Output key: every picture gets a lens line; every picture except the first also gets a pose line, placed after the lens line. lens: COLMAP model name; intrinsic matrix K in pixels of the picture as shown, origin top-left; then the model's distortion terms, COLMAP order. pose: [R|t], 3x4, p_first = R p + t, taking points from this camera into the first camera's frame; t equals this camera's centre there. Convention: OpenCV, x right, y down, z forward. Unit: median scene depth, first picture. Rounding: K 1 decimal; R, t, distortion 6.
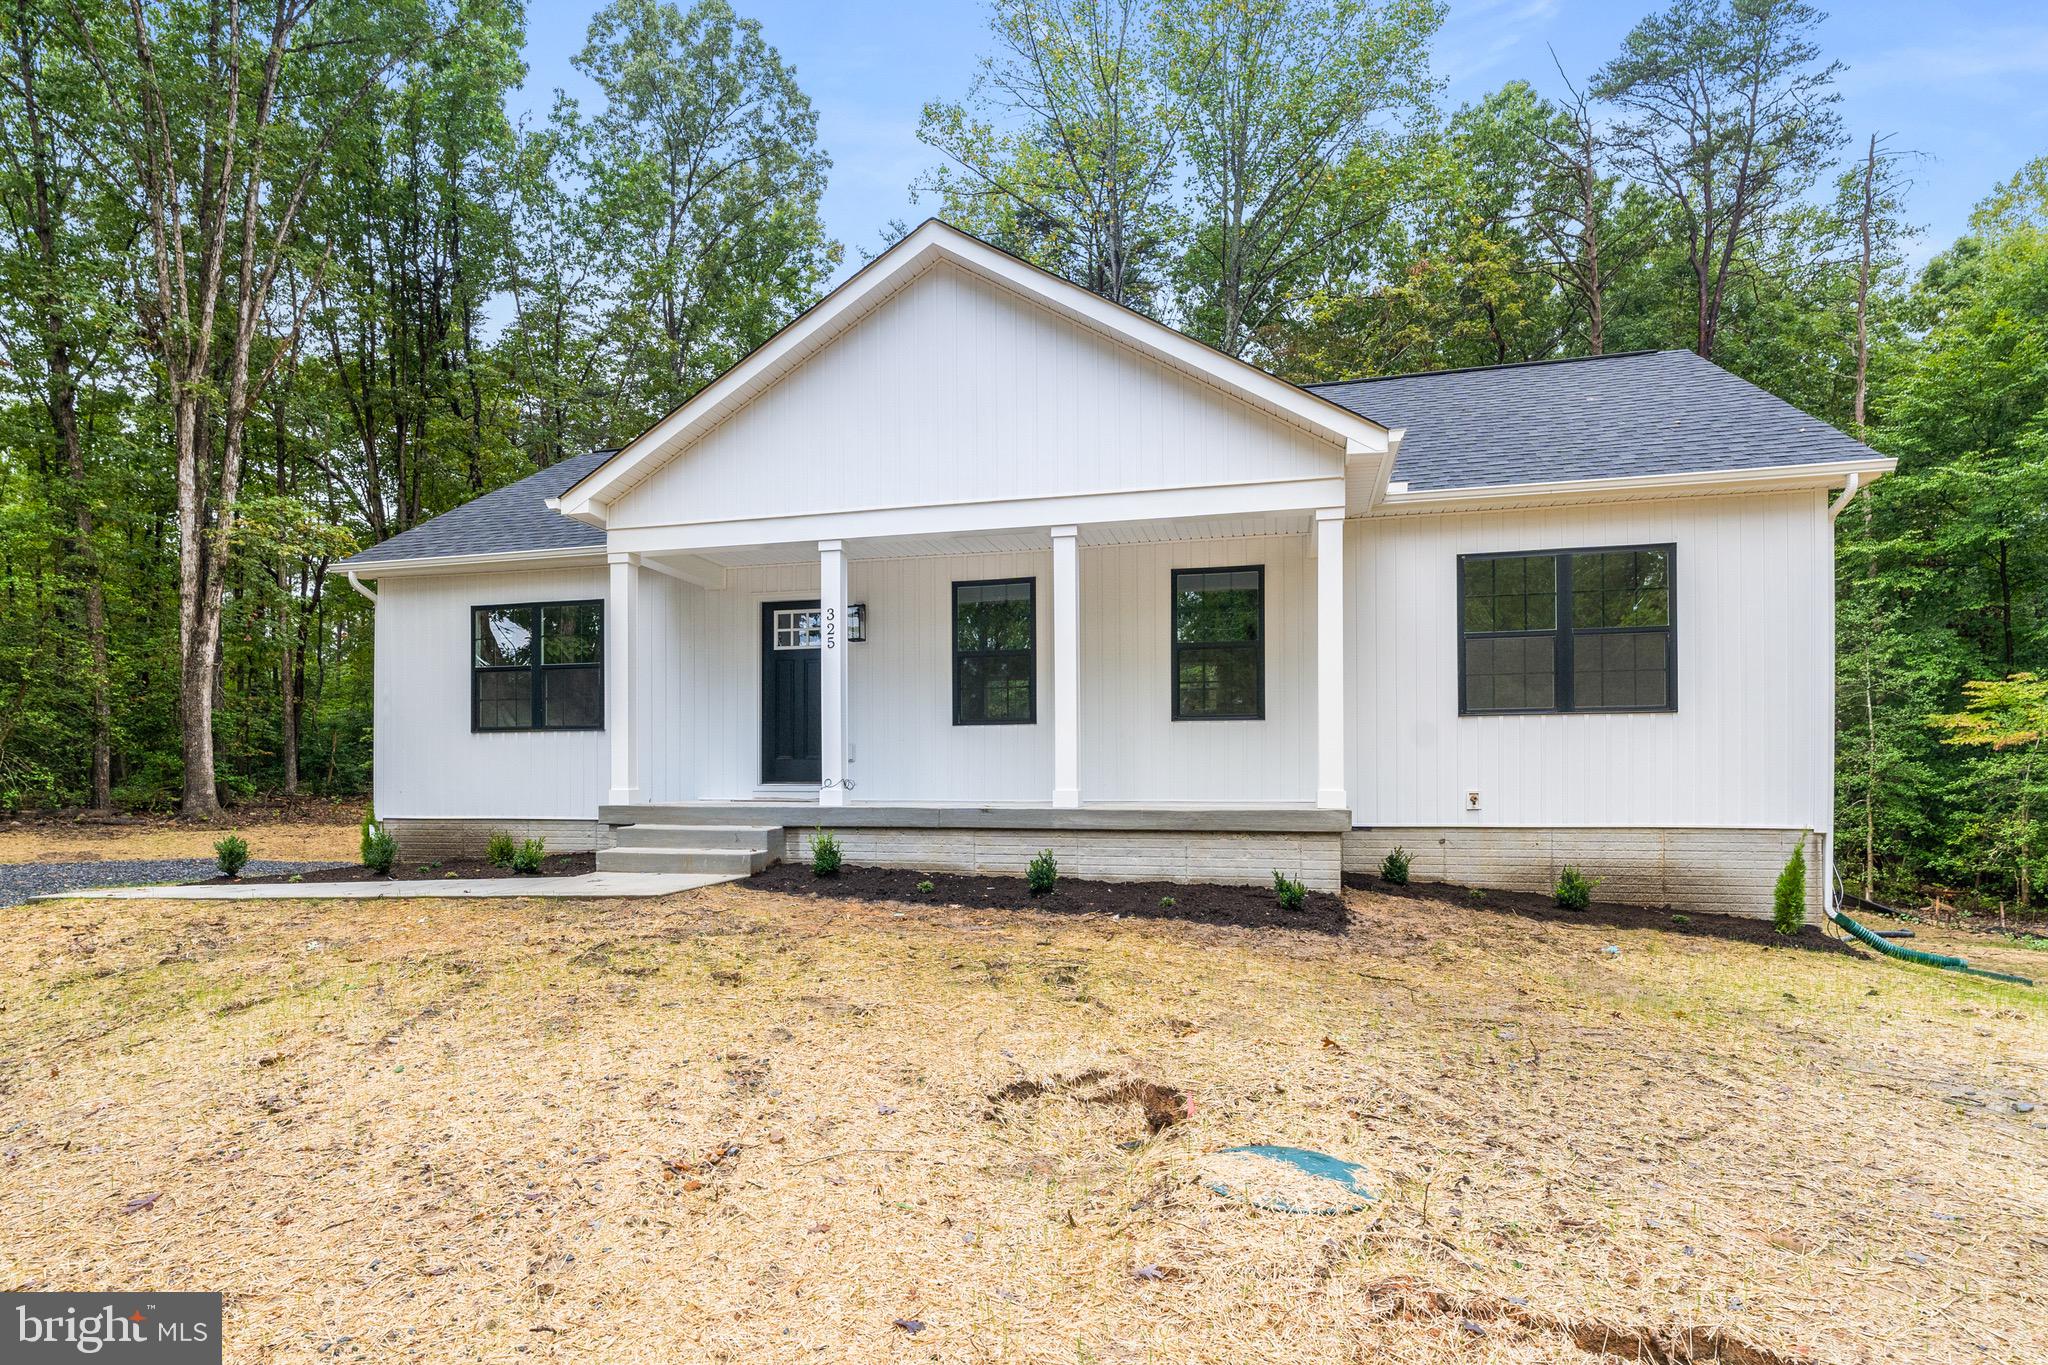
lens RADIAL K [[945.0, 0, 927.4], [0, 945.0, 656.8], [0, 0, 1]] dist [0.001367, 0.000038]
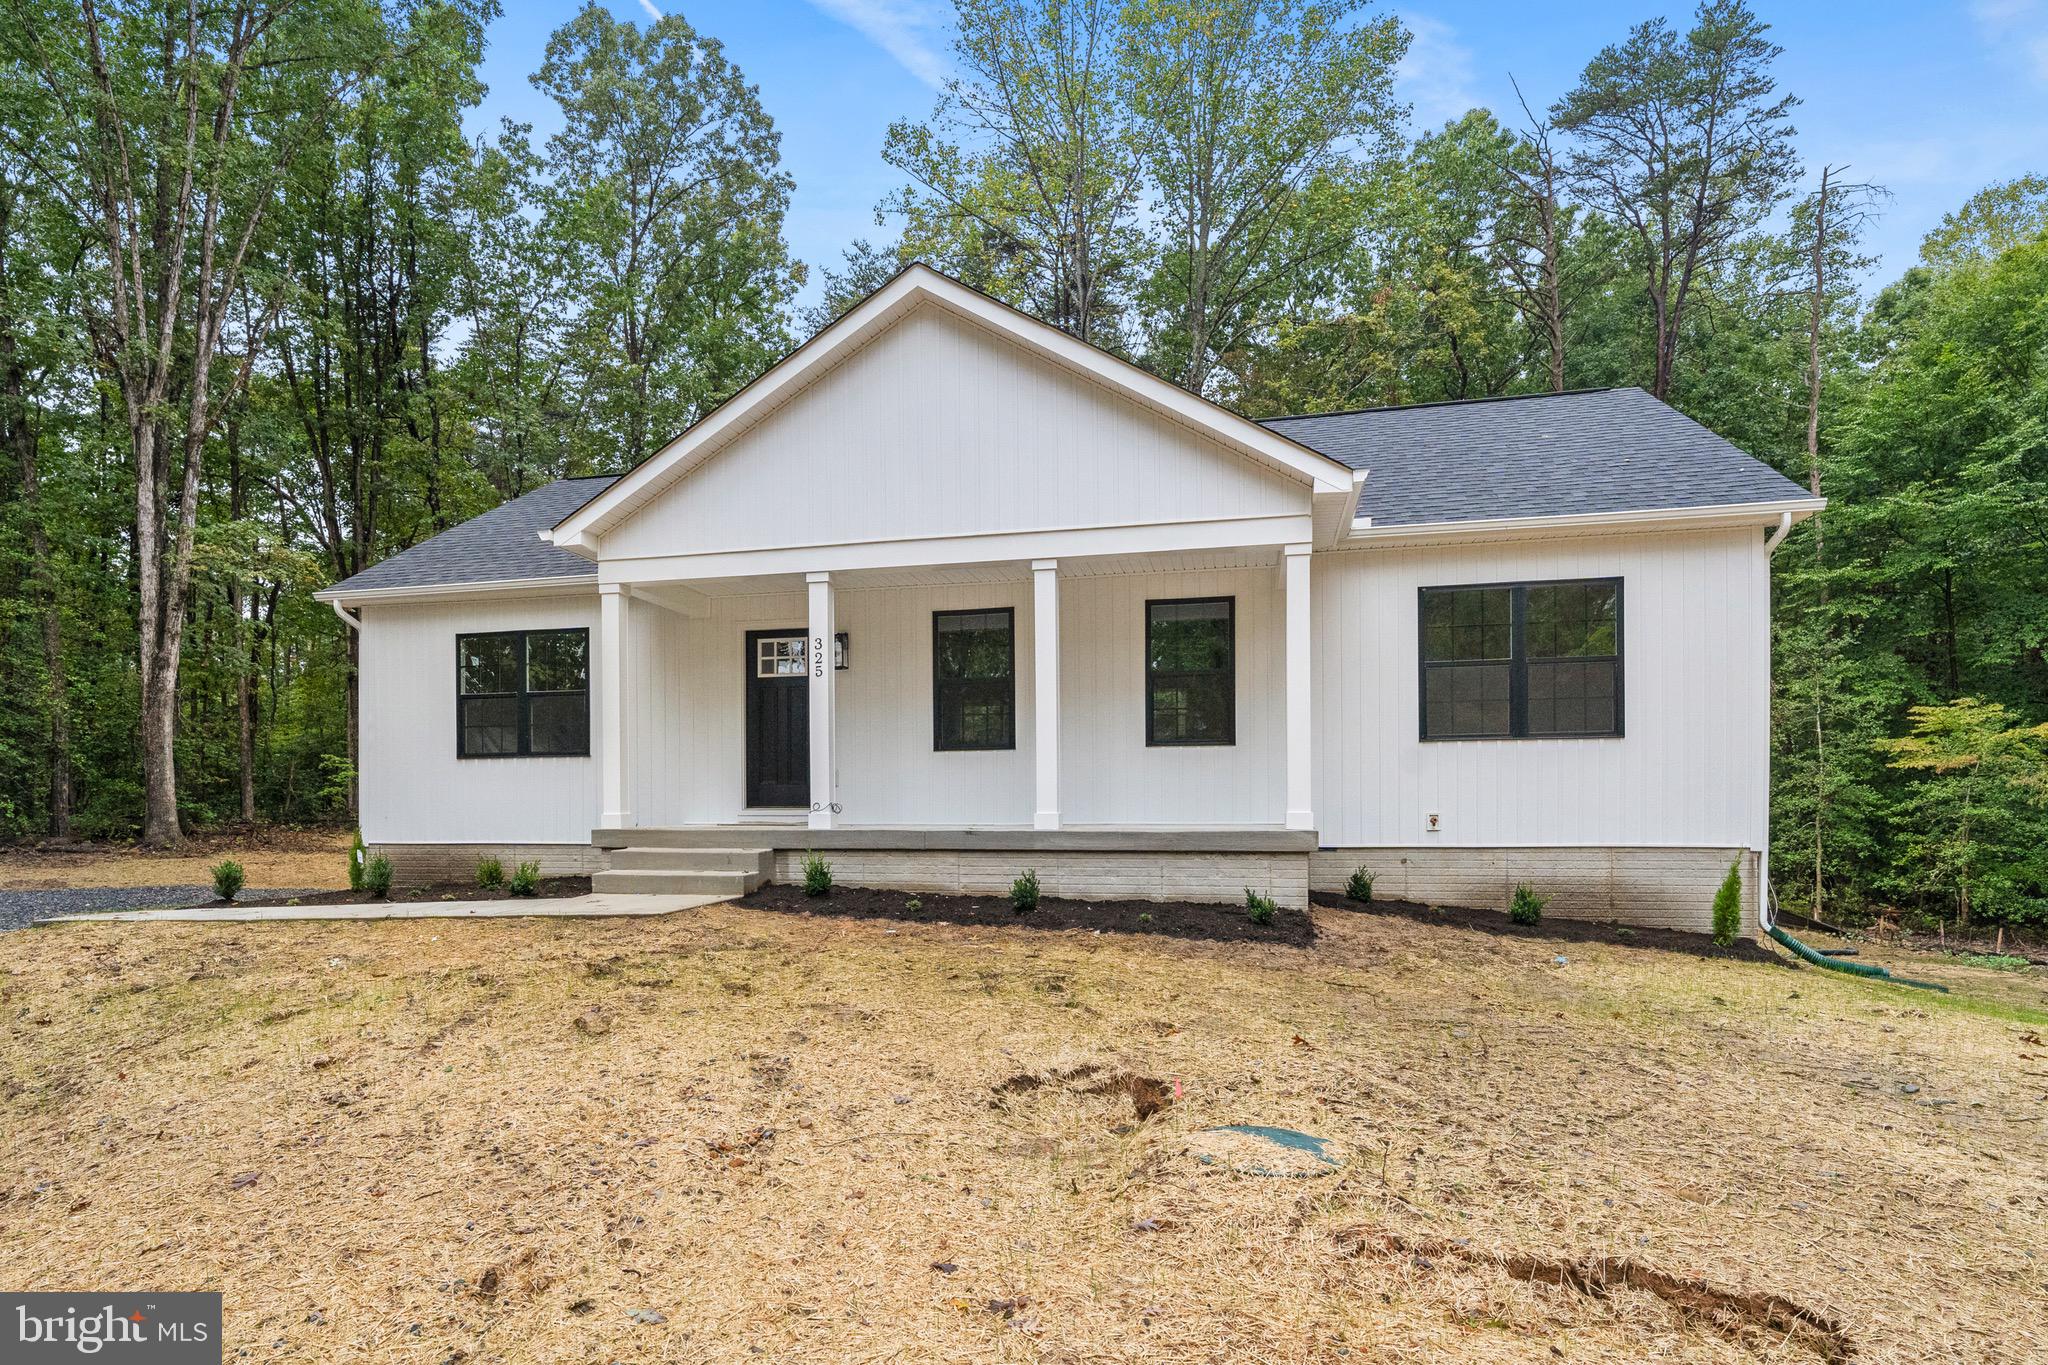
lens RADIAL K [[953.7, 0, 909.6], [0, 953.7, 682.2], [0, 0, 1]] dist [0.000123, -0.000567]
pose [[0.999831, -0.000241, 0.018360, -0.021885], [0.000231, 1.000000, 0.000524, -0.003513], [-0.018360, -0.000520, 0.999831, -0.045356]]
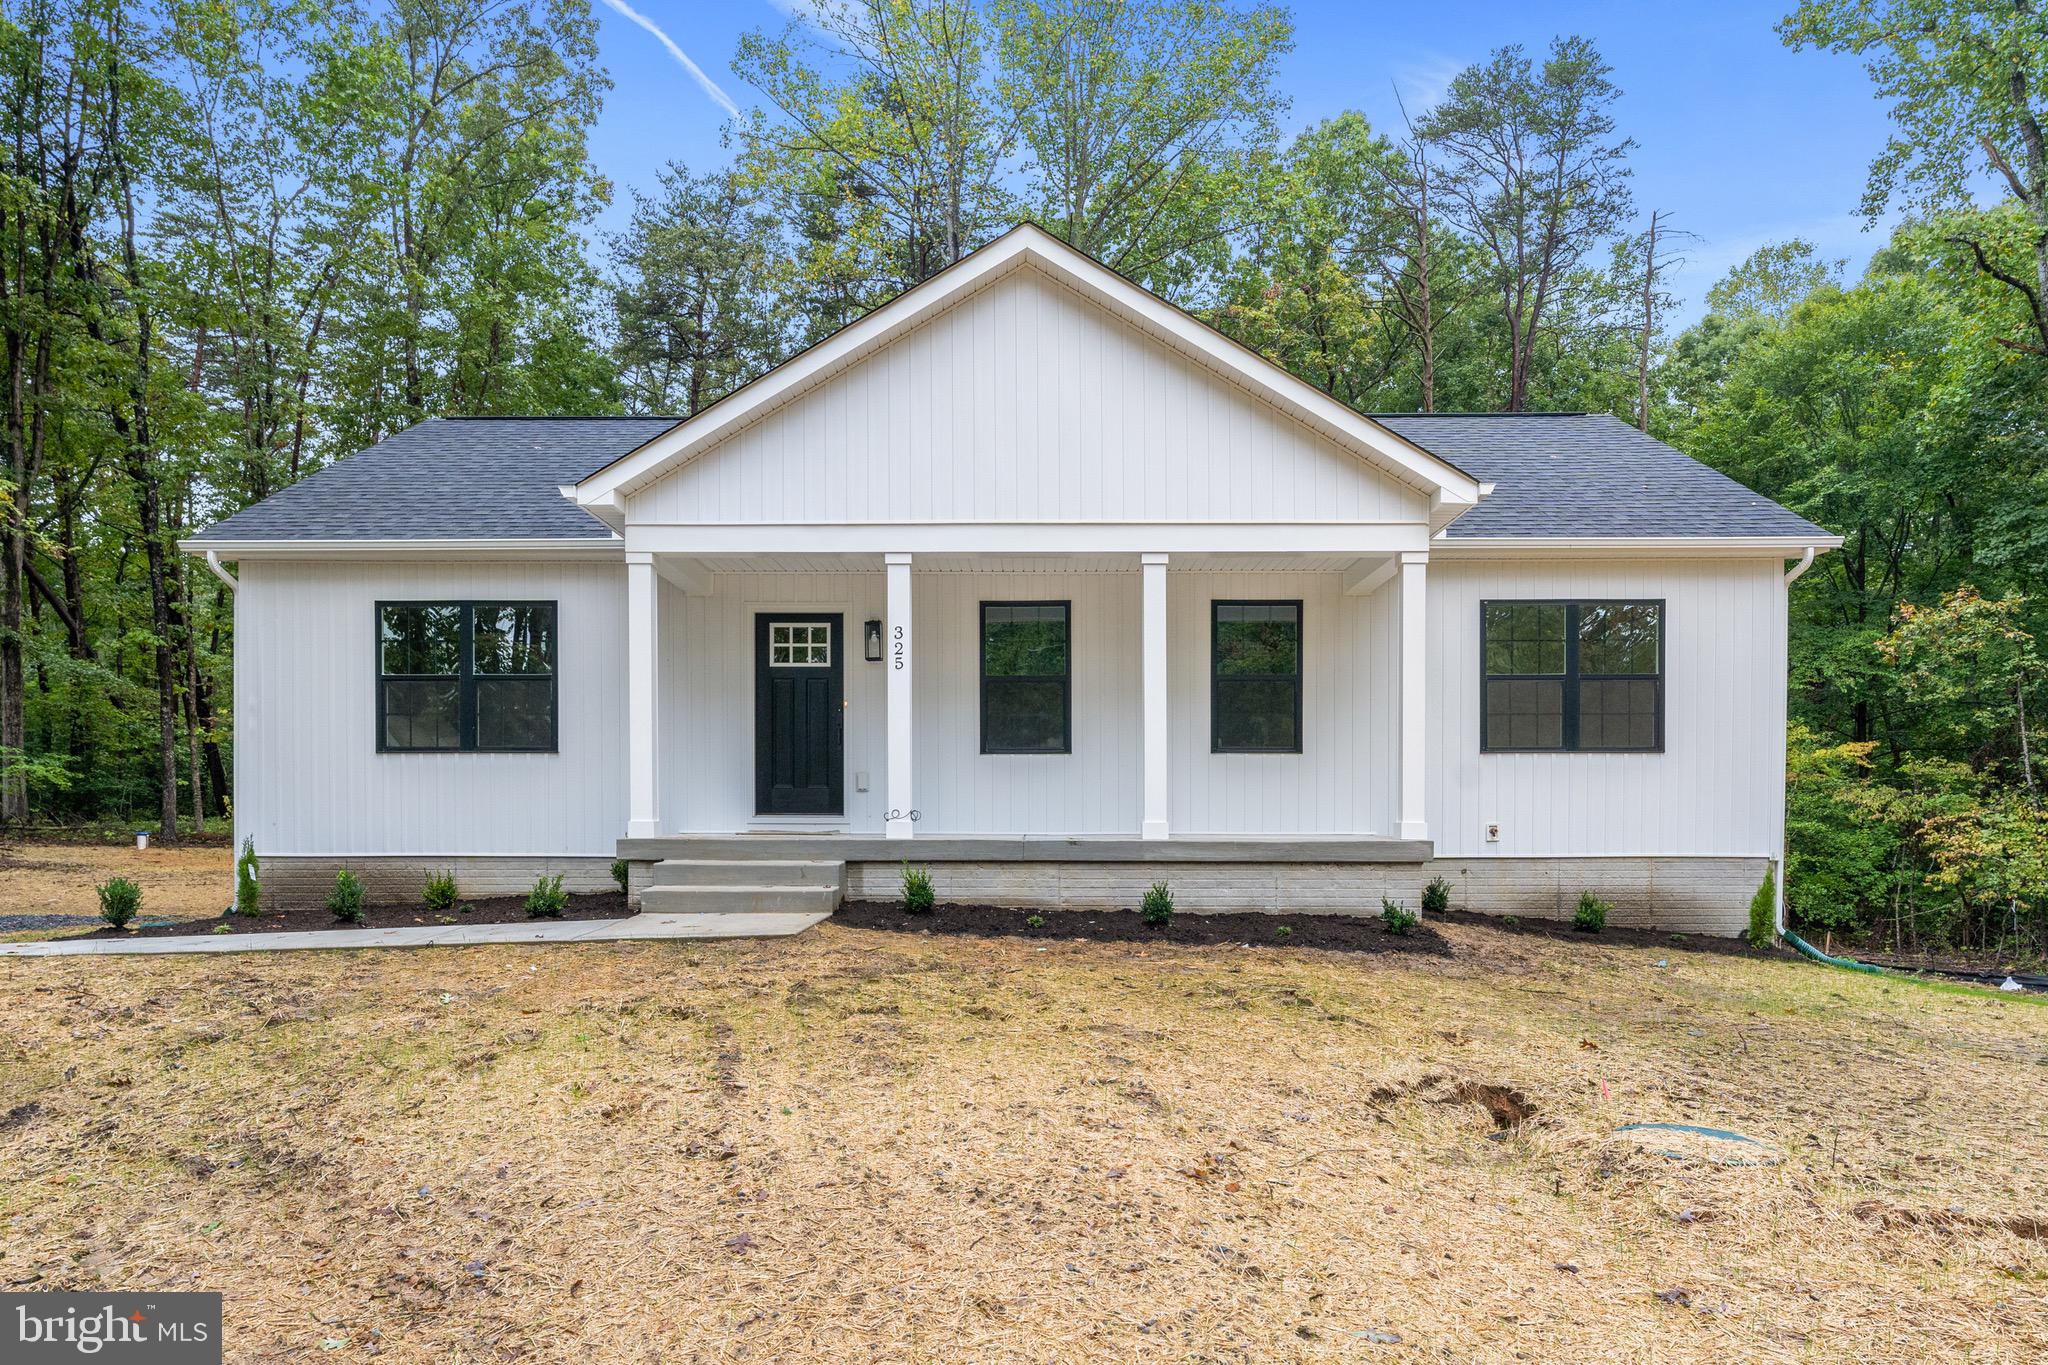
lens RADIAL K [[1065.0, 0, 940.0], [0, 1065.0, 682.5], [0, 0, 1]] dist [0.000630, -0.000489]
pose [[0.976078, 0.029958, 0.215345, -0.286874], [-0.031372, 0.999503, 0.003149, -0.000624], [-0.215144, -0.009829, 0.976533, -0.031639]]
